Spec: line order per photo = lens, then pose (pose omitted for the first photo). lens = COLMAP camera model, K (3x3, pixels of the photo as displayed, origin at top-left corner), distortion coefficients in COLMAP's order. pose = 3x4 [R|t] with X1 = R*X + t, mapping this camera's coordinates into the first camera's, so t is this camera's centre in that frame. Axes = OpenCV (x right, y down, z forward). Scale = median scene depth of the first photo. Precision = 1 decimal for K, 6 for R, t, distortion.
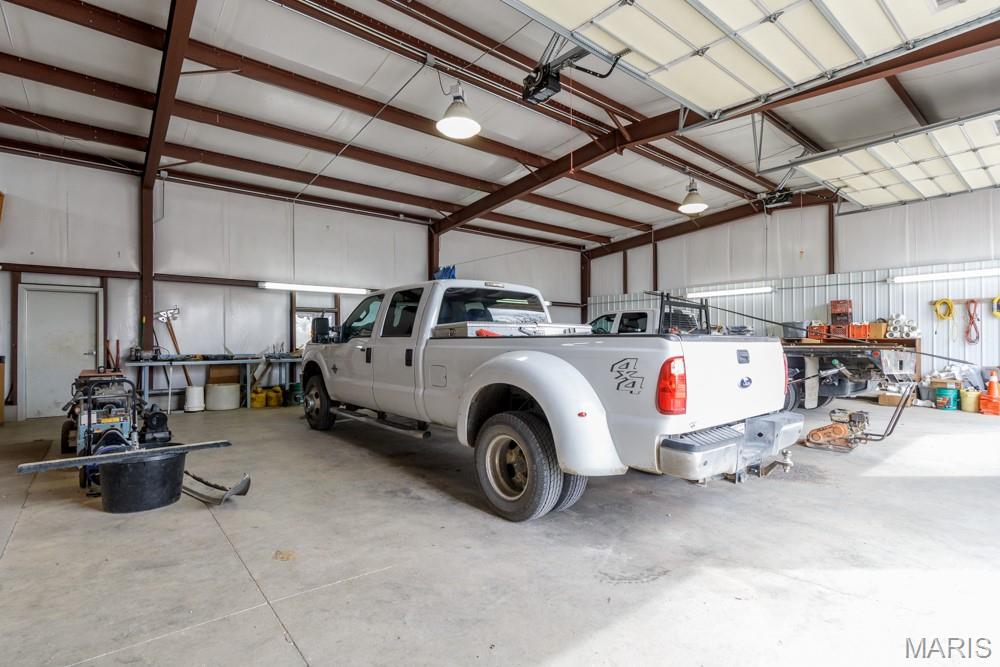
lens RADIAL K [[479.5, 0, 495.2], [0, 479.5, 335.4], [0, 0, 1]] dist [0.003255, -0.000170]
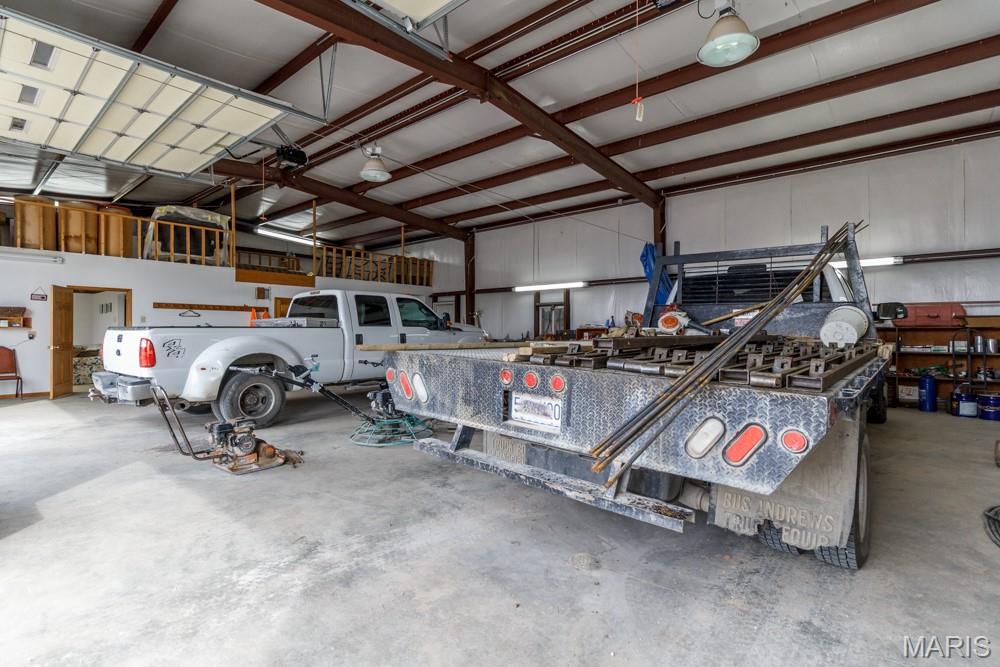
lens RADIAL K [[479.5, 0, 495.8], [0, 479.5, 329.8], [0, 0, 1]] dist [0.003255, -0.000170]
pose [[0.165396, 0.007834, -0.986196, 0.825795], [0.008138, 0.999924, 0.009308, -0.002128], [0.986194, -0.009566, 0.165319, 0.684165]]
